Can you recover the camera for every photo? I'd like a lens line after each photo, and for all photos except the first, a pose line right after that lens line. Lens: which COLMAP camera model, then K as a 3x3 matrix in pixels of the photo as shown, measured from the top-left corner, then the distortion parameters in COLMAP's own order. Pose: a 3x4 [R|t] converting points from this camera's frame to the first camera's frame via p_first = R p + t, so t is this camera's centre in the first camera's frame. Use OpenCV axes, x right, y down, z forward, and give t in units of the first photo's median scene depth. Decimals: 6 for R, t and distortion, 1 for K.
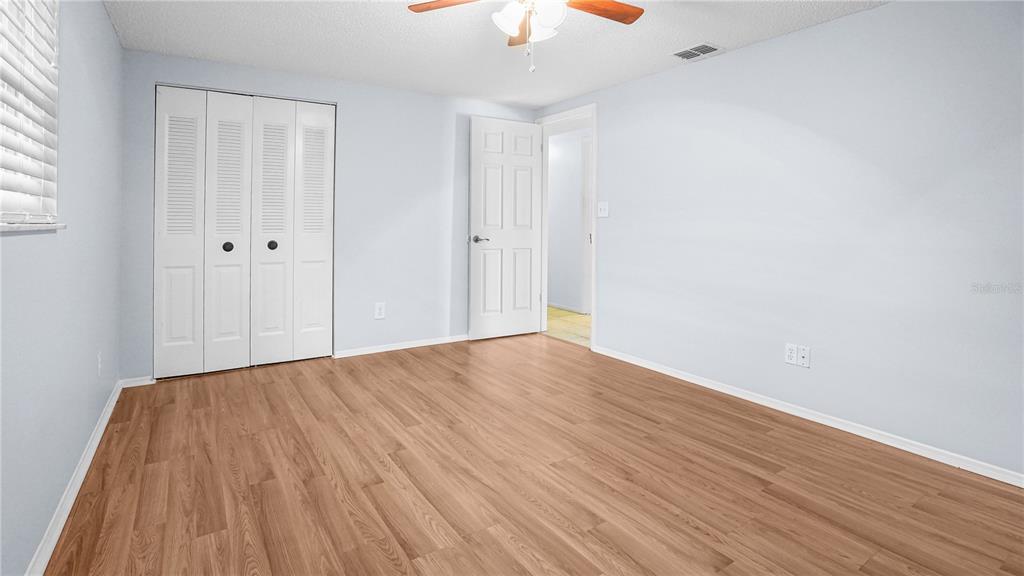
lens RADIAL K [[501.4, 0, 507.0], [0, 501.4, 243.4], [0, 0, 1]] dist [-0.064157, 0.037857]
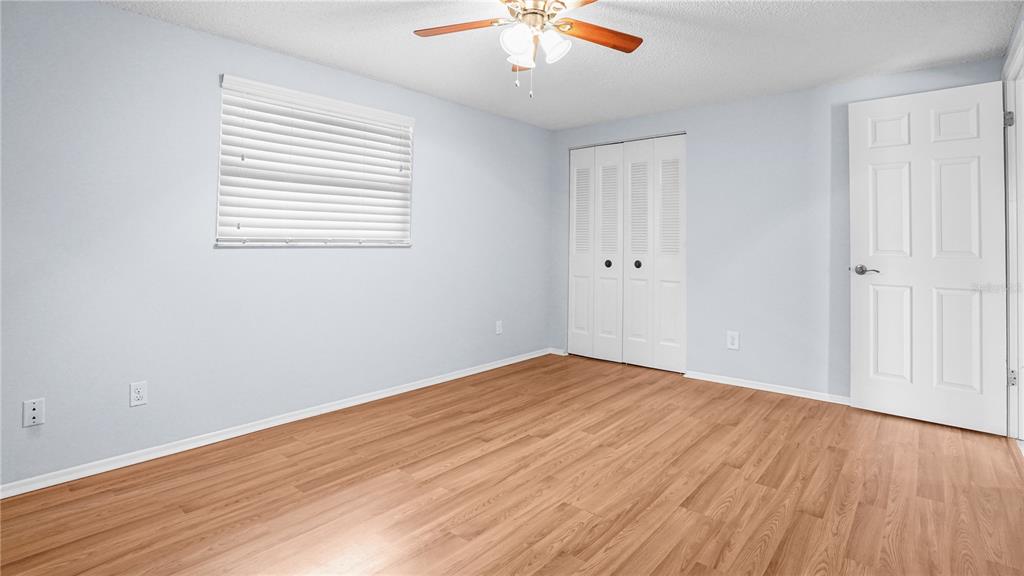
lens RADIAL K [[495.2, 0, 508.8], [0, 495.2, 249.1], [0, 0, 1]] dist [-0.063443, 0.027086]
pose [[0.277260, 0.006867, -0.960770, 0.914426], [-0.047381, 0.998856, -0.006533, -0.016446], [0.959626, 0.047333, 0.277268, 0.614602]]
